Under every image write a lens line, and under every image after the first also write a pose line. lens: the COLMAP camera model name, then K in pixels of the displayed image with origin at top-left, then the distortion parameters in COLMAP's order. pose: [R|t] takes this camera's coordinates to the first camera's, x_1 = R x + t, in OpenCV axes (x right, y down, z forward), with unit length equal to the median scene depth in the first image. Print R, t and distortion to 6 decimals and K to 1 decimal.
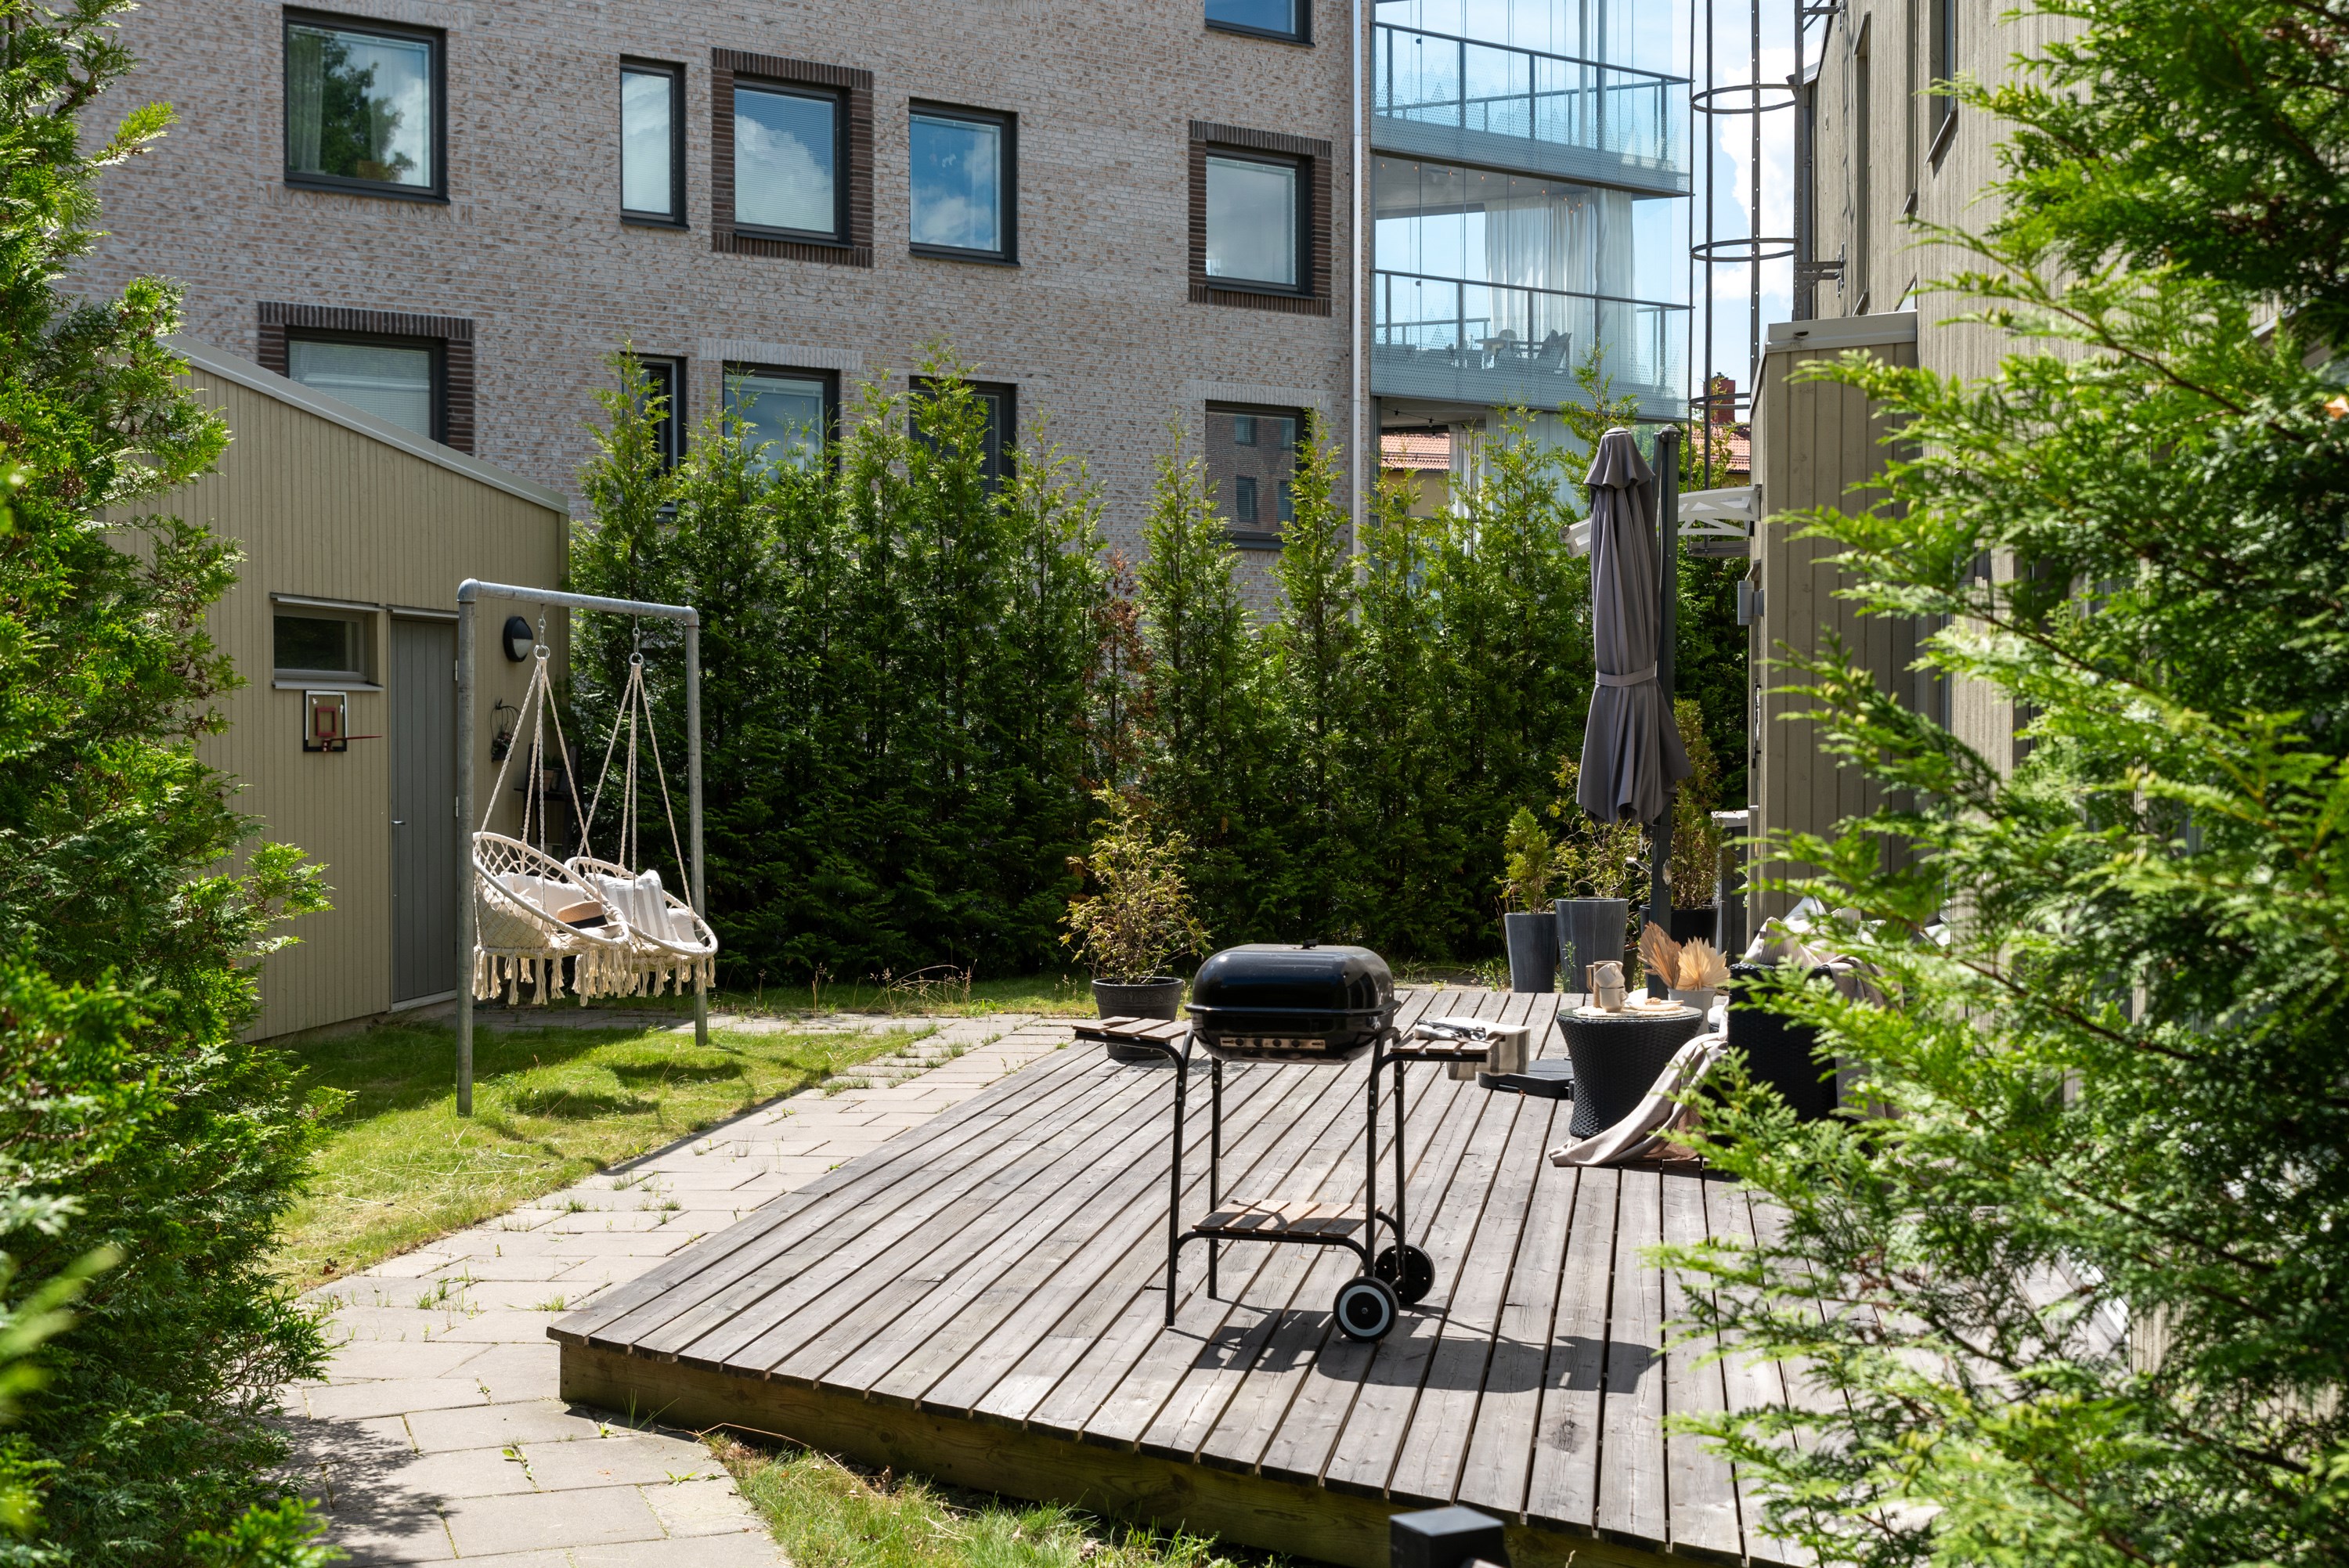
lens RADIAL K [[3134.6, 0, 1174.5], [0, 3134.6, 784.0], [0, 0, 1]] dist [-0.004258, 0.034062]
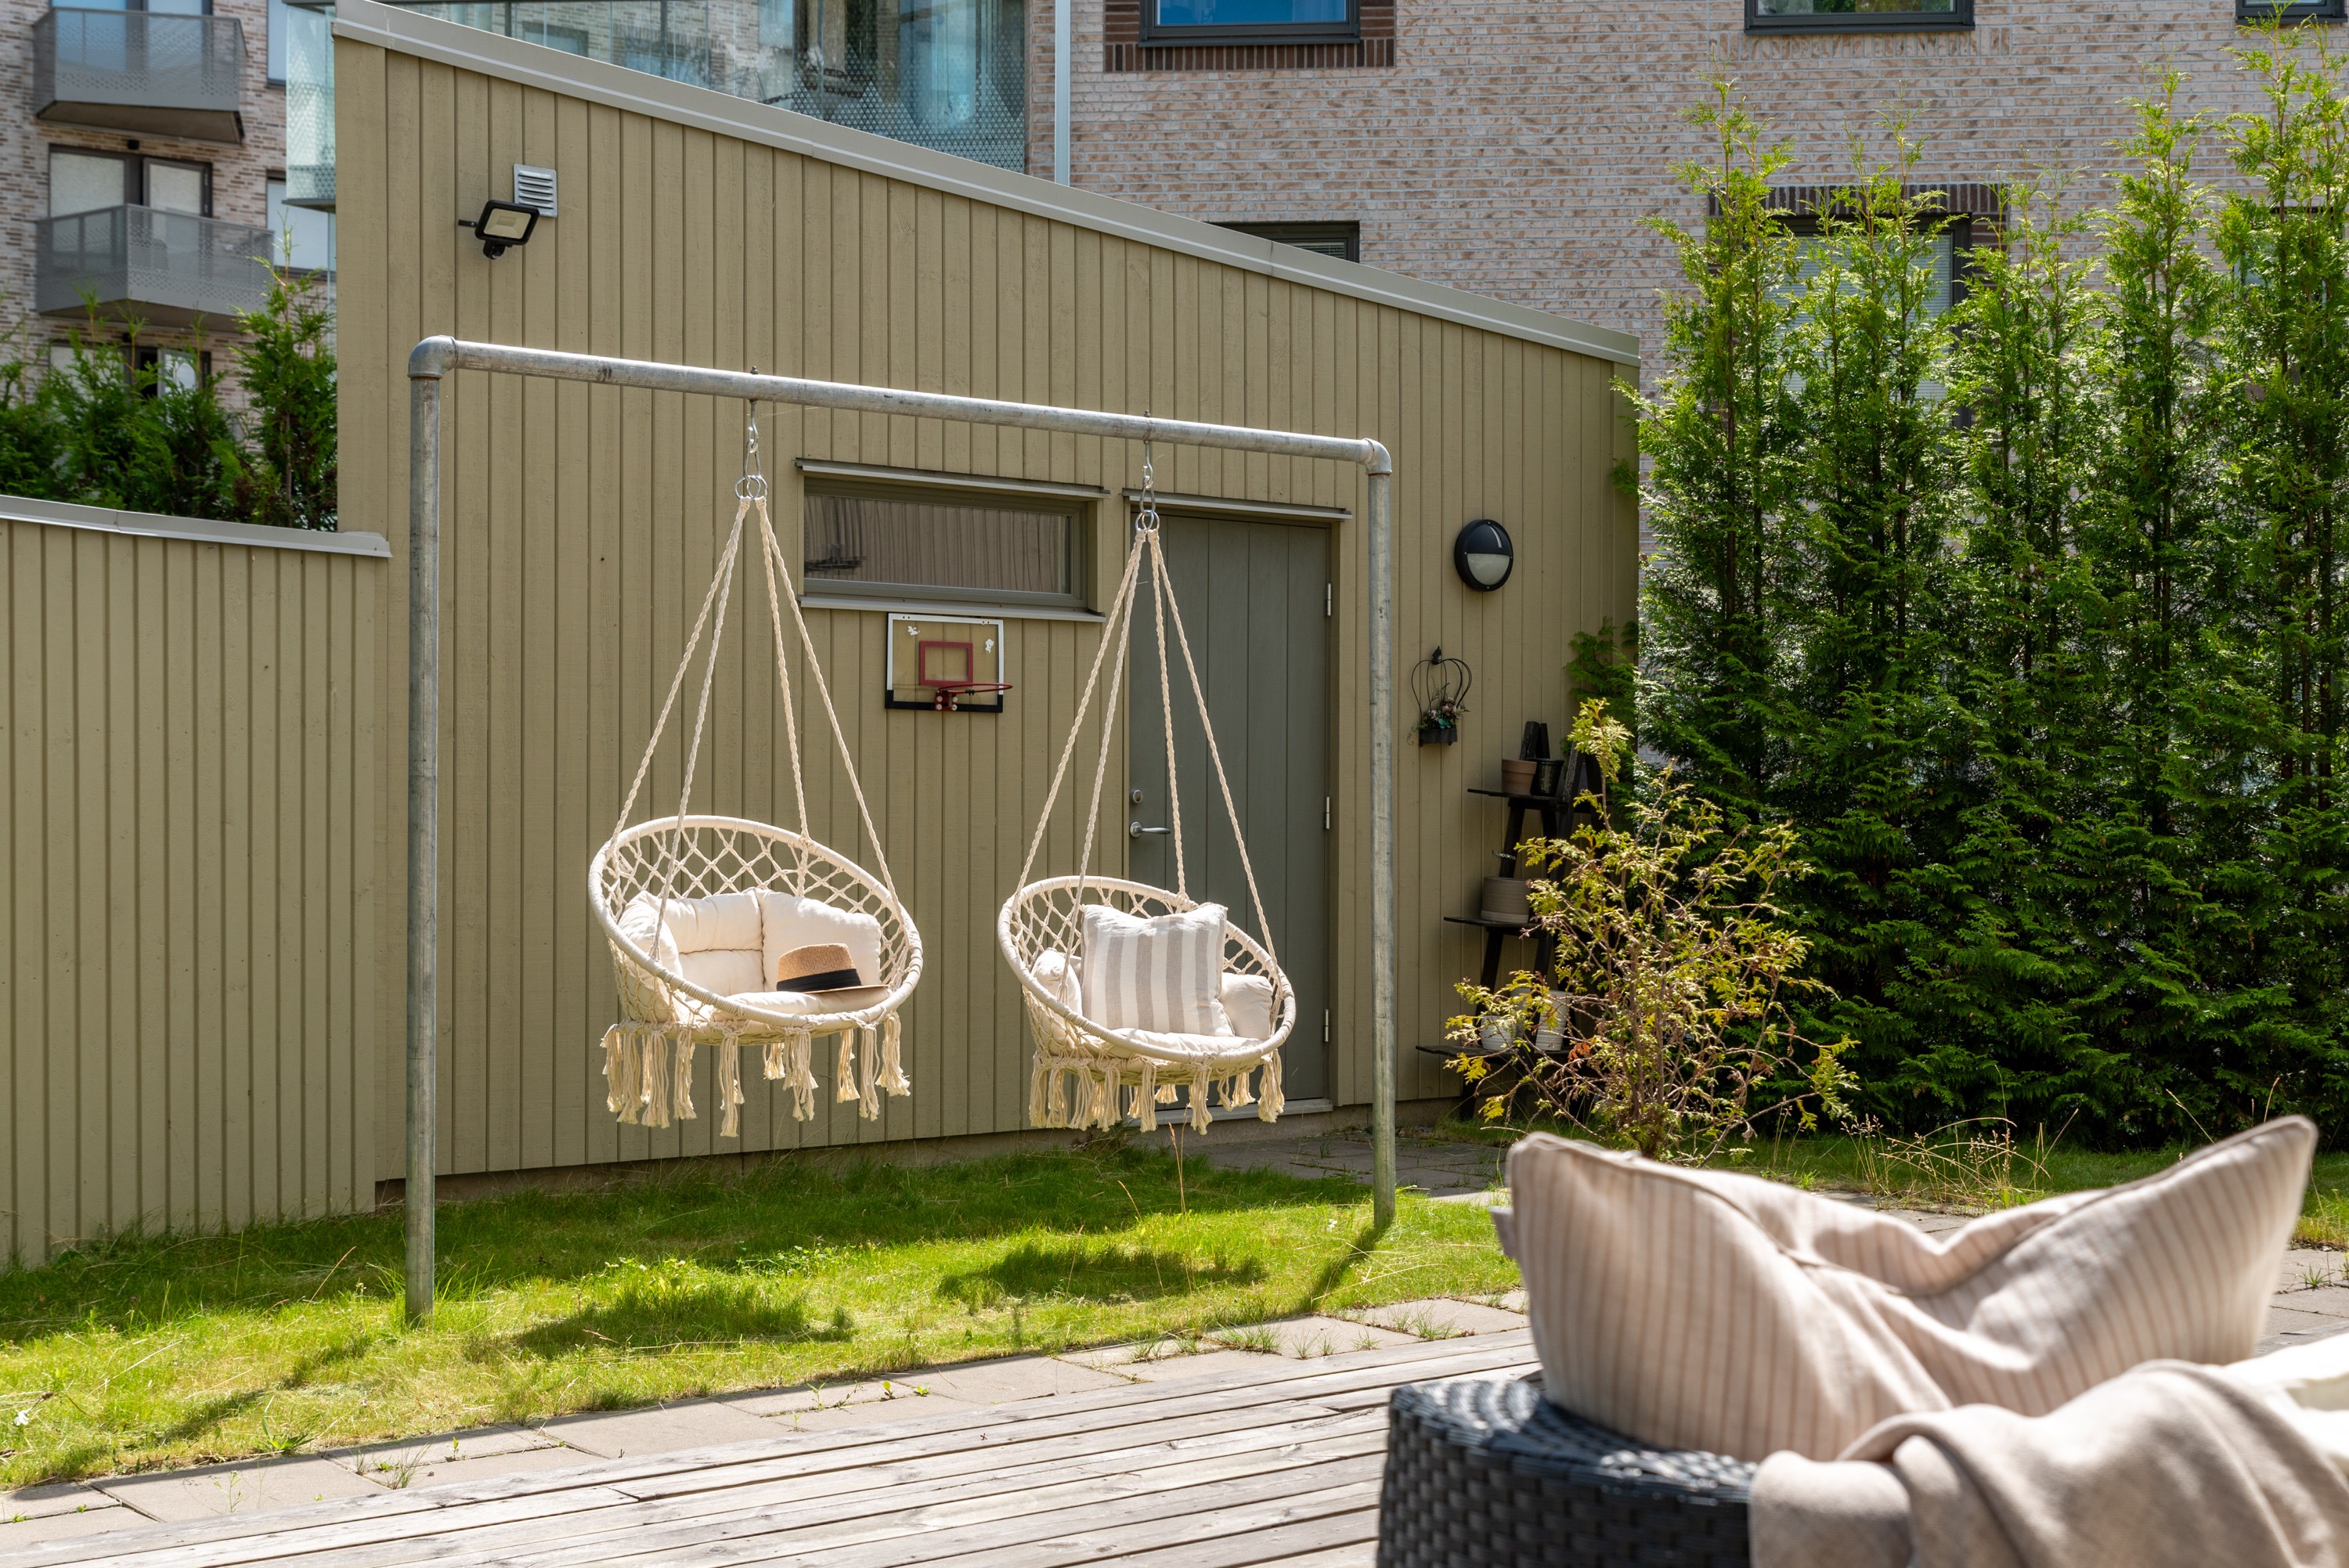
lens RADIAL K [[3134.6, 0, 1174.5], [0, 3134.6, 784.0], [0, 0, 1]] dist [-0.004258, 0.034062]
pose [[0.743771, -0.002674, -0.668430, 0.167714], [-0.018830, 0.999511, -0.024951, 0.017068], [0.668170, 0.031144, 0.743357, 0.489438]]
